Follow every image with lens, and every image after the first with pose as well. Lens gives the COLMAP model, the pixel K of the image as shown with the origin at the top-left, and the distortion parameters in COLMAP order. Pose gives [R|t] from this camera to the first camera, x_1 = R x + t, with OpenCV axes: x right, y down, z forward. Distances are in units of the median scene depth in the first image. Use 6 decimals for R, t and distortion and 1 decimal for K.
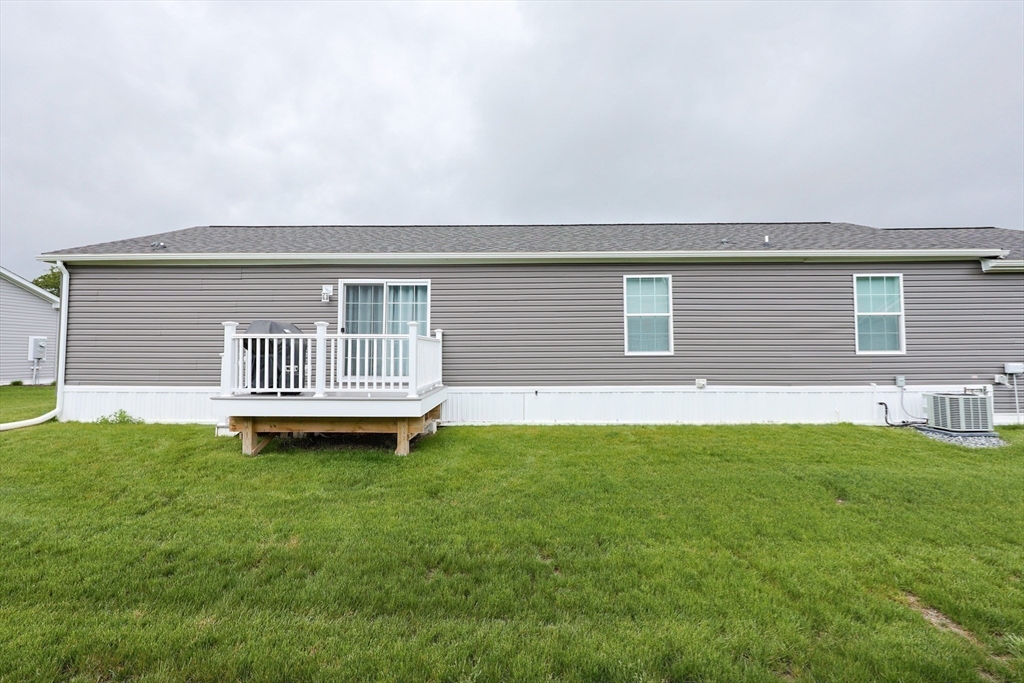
lens RADIAL K [[377.9, 0, 508.5], [0, 377.9, 345.1], [0, 0, 1]] dist [-0.003405, -0.000255]
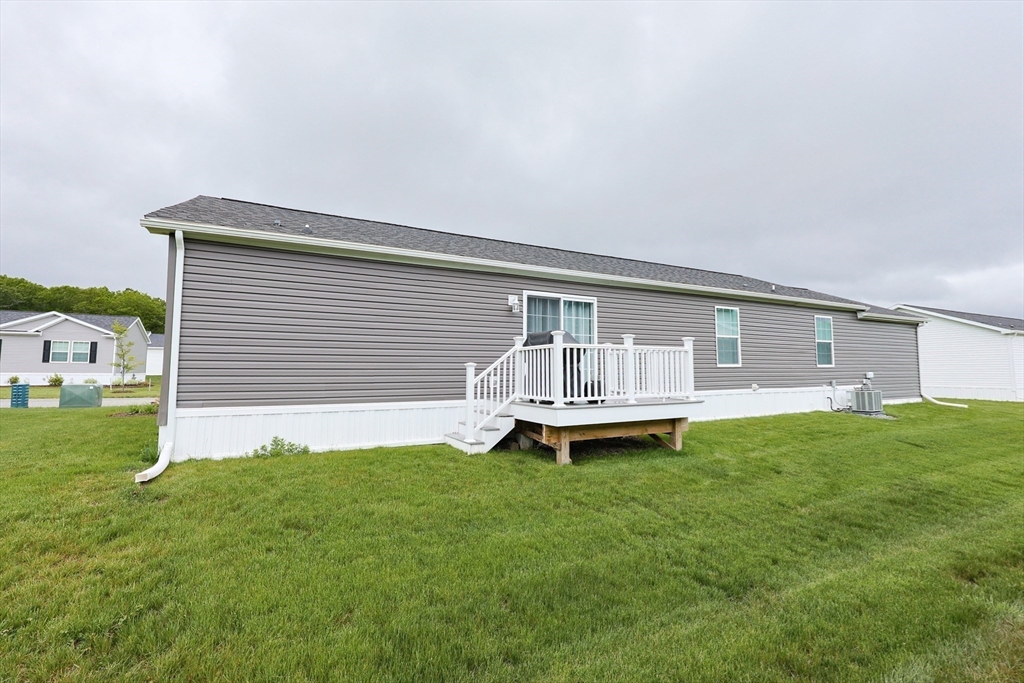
lens RADIAL K [[425.0, 0, 511.1], [0, 425.0, 342.2], [0, 0, 1]] dist [-0.011886, 0.002516]
pose [[0.890253, 0.029022, 0.454541, -0.994573], [-0.014988, 0.999294, -0.034450, 0.002242], [-0.455220, 0.023857, 0.890059, 0.015511]]
